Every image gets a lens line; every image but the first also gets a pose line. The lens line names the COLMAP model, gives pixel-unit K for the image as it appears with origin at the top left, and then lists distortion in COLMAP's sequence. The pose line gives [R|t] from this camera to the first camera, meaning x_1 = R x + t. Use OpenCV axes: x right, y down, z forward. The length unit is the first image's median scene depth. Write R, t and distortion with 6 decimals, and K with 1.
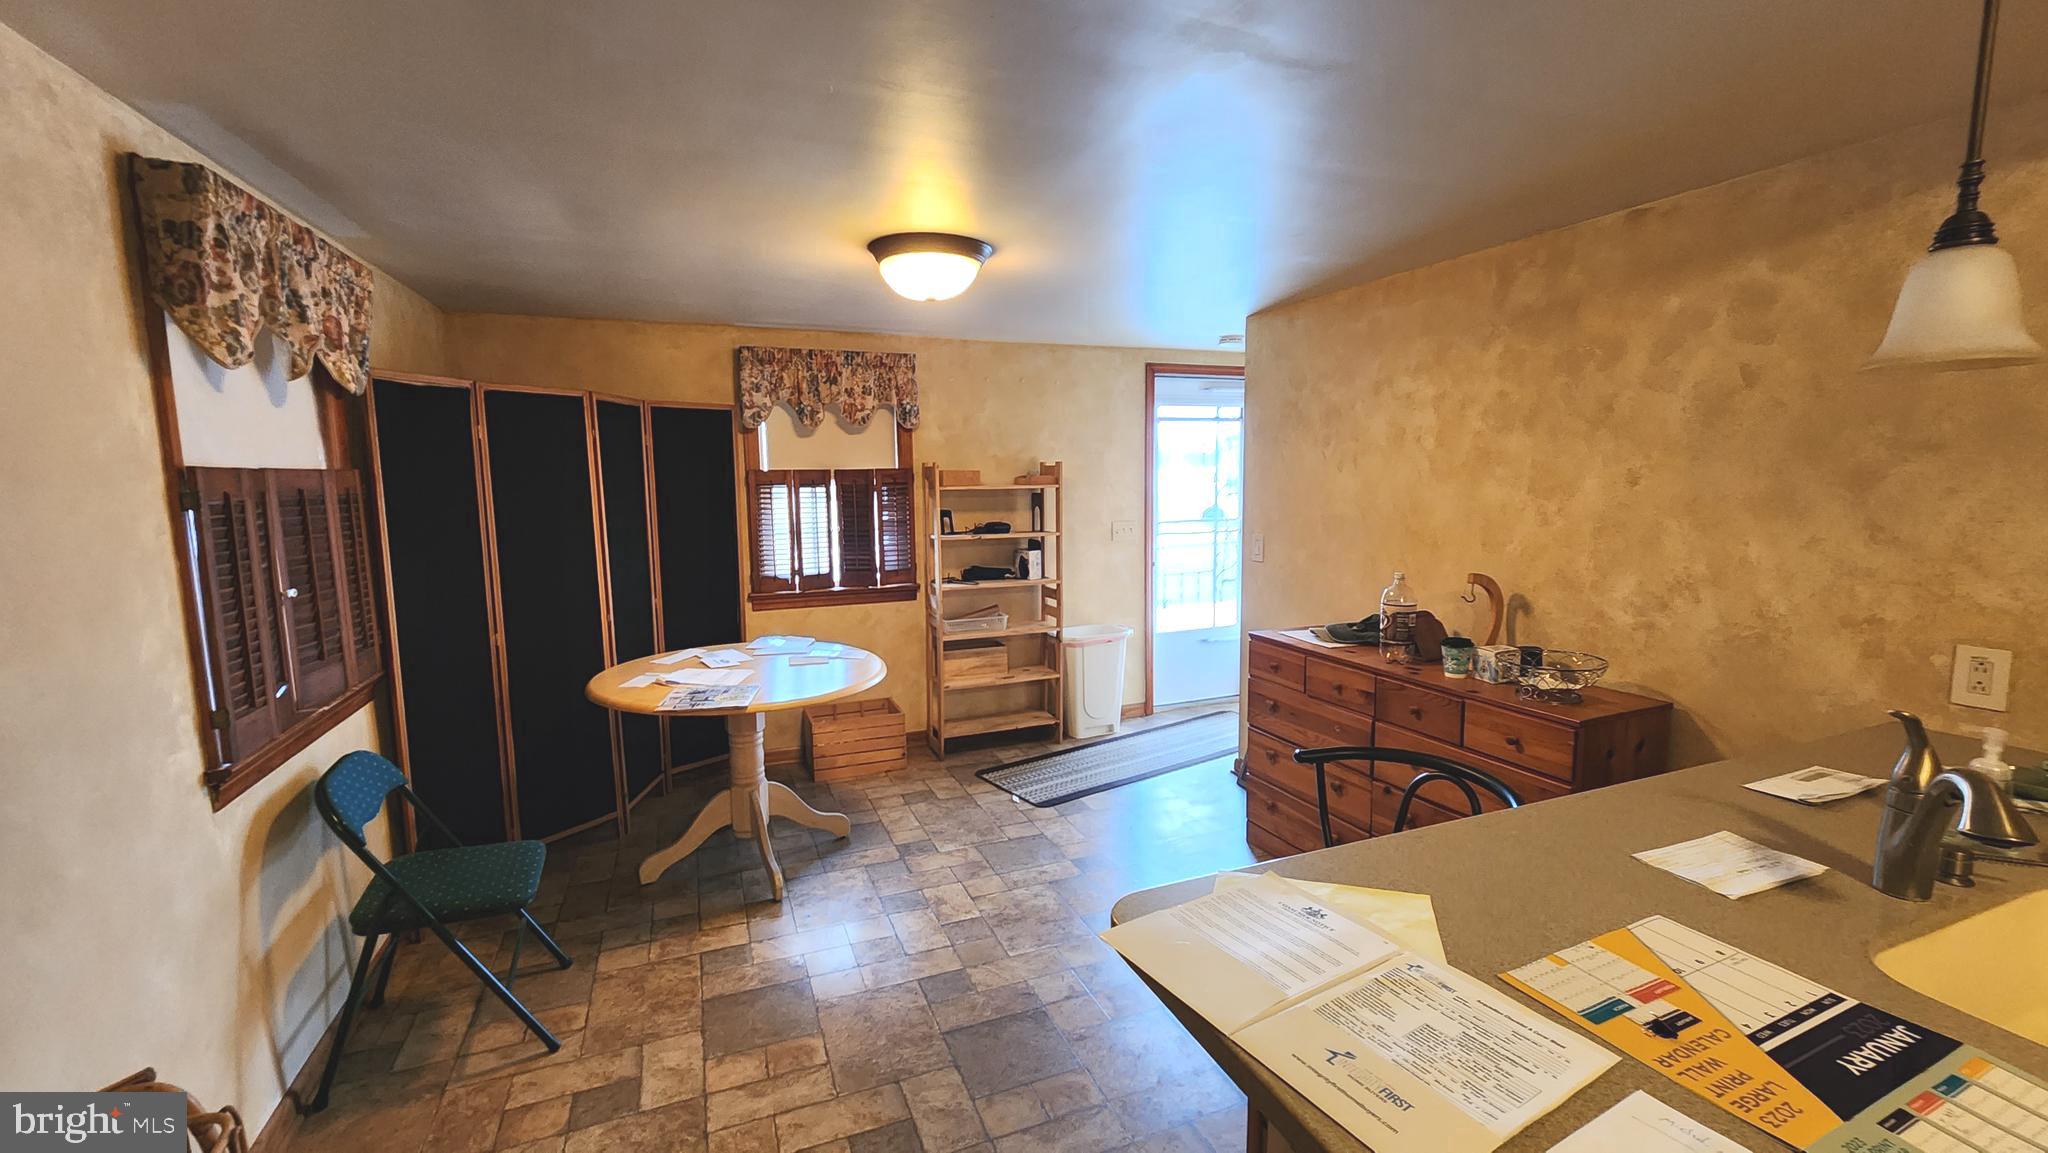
lens RADIAL K [[839.4, 0, 1037.3], [0, 839.4, 572.6], [0, 0, 1]] dist [-0.000945, 0.000132]
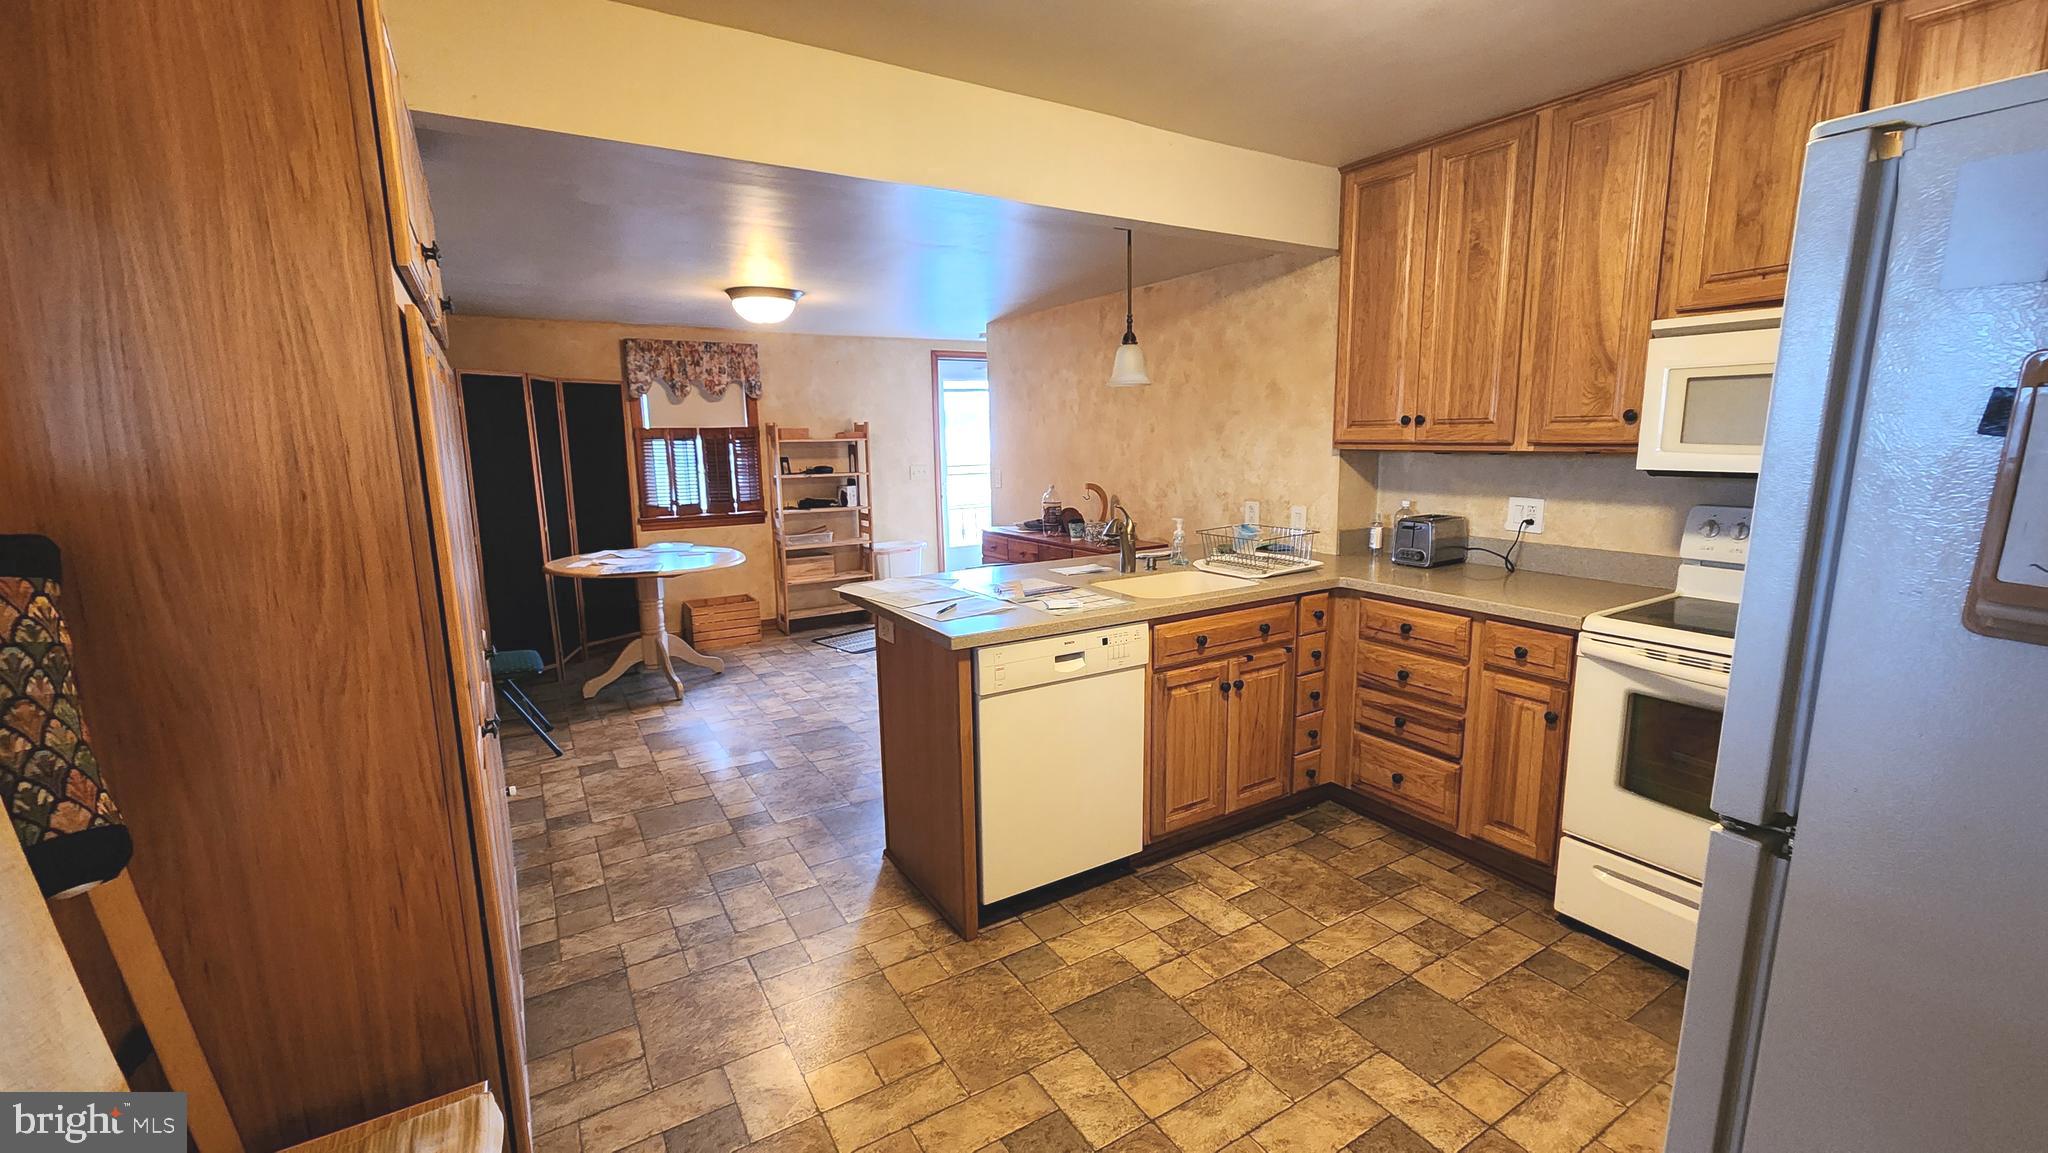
lens RADIAL K [[839.4, 0, 1033.8], [0, 839.4, 570.2], [0, 0, 1]] dist [-0.000945, 0.000132]
pose [[0.986270, -0.030224, 0.162354, 0.078741], [0.023707, 0.998839, 0.041925, 0.075121], [-0.163432, -0.037501, 0.985842, -0.519944]]
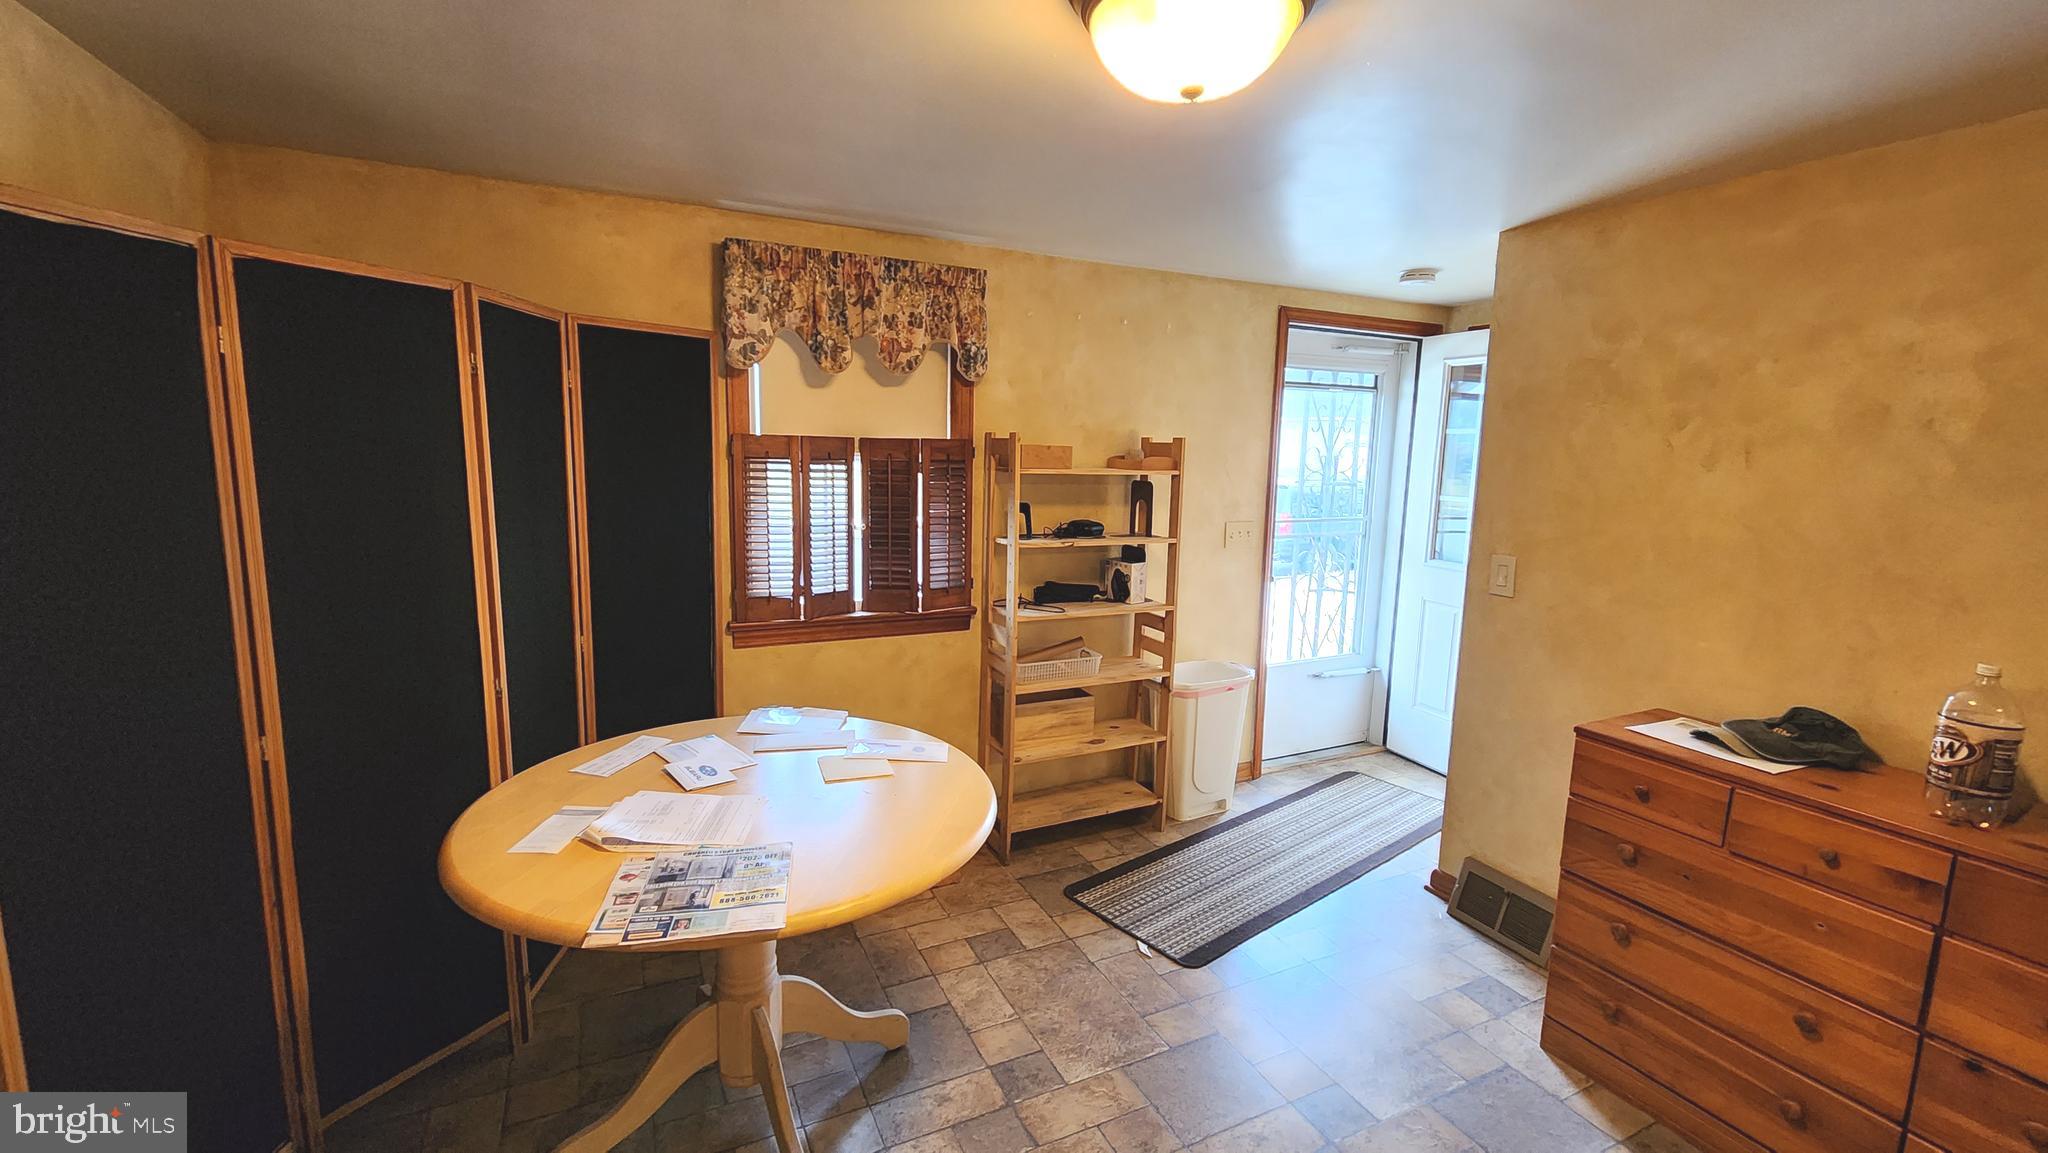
lens RADIAL K [[839.4, 0, 1036.2], [0, 839.4, 565.6], [0, 0, 1]] dist [-0.000945, 0.000132]
pose [[0.997007, 0.024034, 0.073482, -0.168795], [-0.025686, 0.999436, 0.021622, -0.044254], [-0.072921, -0.023445, 0.997062, 0.362145]]
